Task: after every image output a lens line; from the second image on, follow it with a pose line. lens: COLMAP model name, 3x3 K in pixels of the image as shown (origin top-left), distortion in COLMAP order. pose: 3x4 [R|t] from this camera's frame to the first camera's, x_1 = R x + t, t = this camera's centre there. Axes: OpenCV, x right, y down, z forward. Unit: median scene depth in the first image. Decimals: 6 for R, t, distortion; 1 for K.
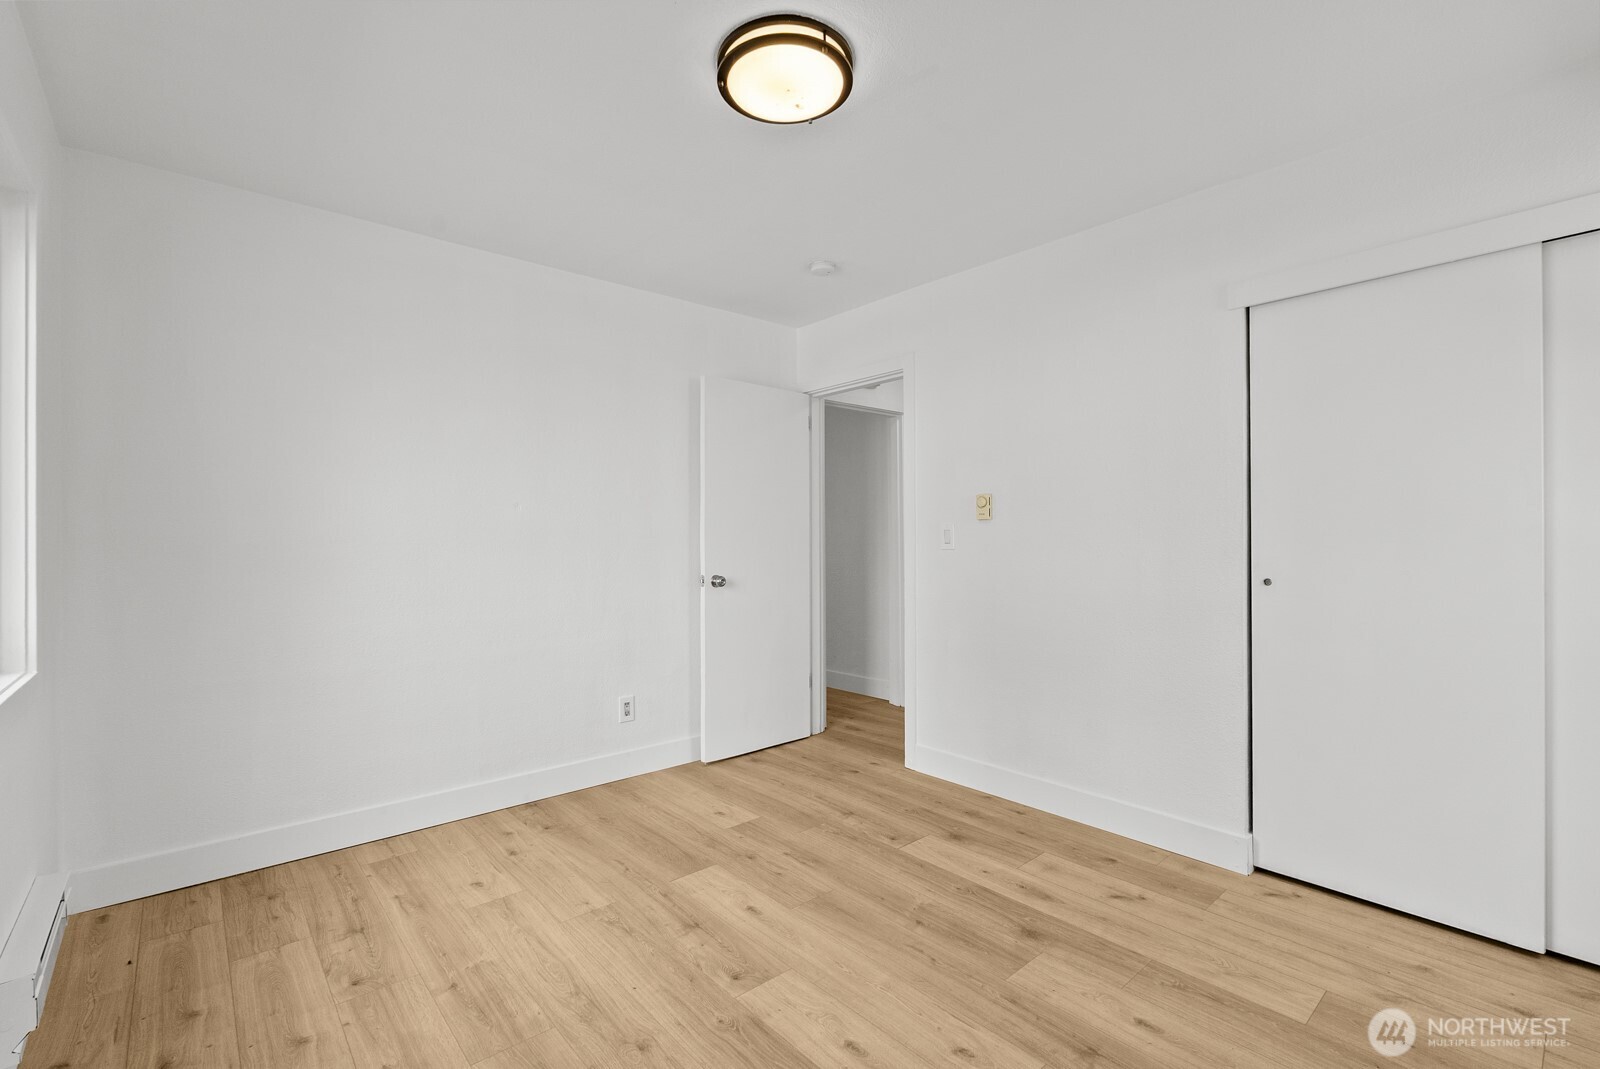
lens RADIAL K [[715.8, 0, 795.6], [0, 715.8, 552.3], [0, 0, 1]] dist [-0.003092, 0.000166]
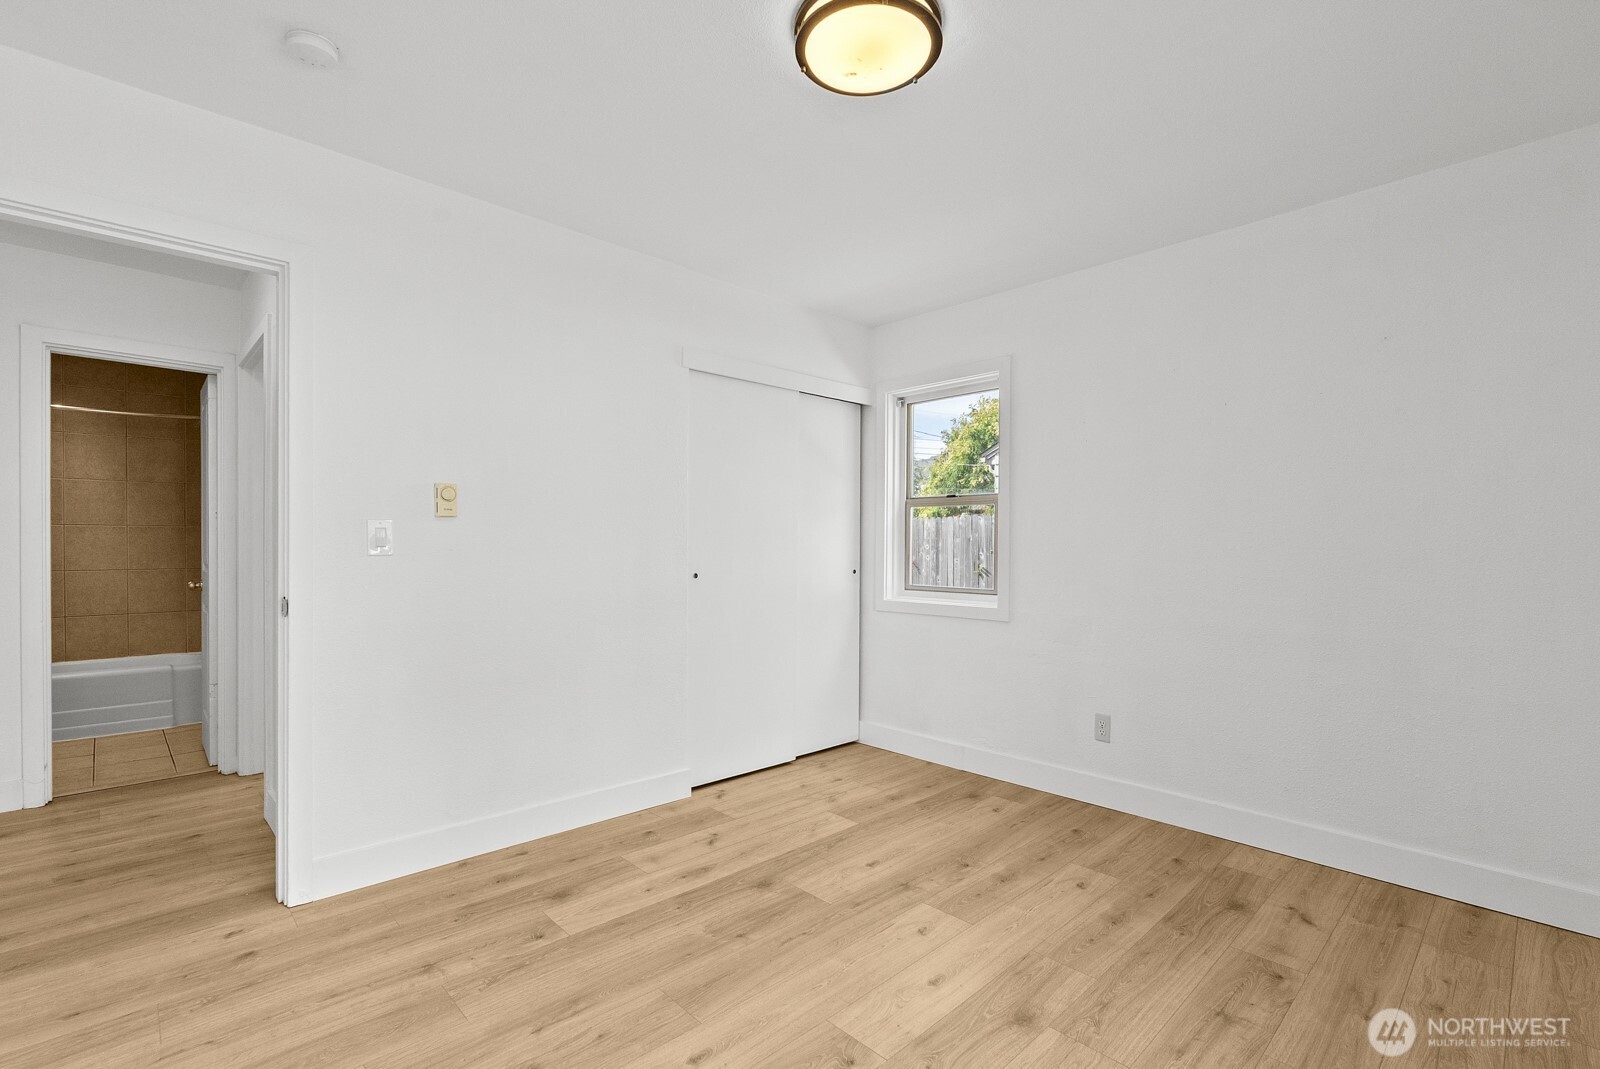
lens RADIAL K [[715.8, 0, 795.6], [0, 715.8, 552.3], [0, 0, 1]] dist [-0.003092, 0.000166]
pose [[-0.037740, -0.007581, 0.999259, -0.794592], [0.014210, 0.999866, 0.008122, -0.018410], [-0.999187, 0.014506, -0.037628, 0.930889]]
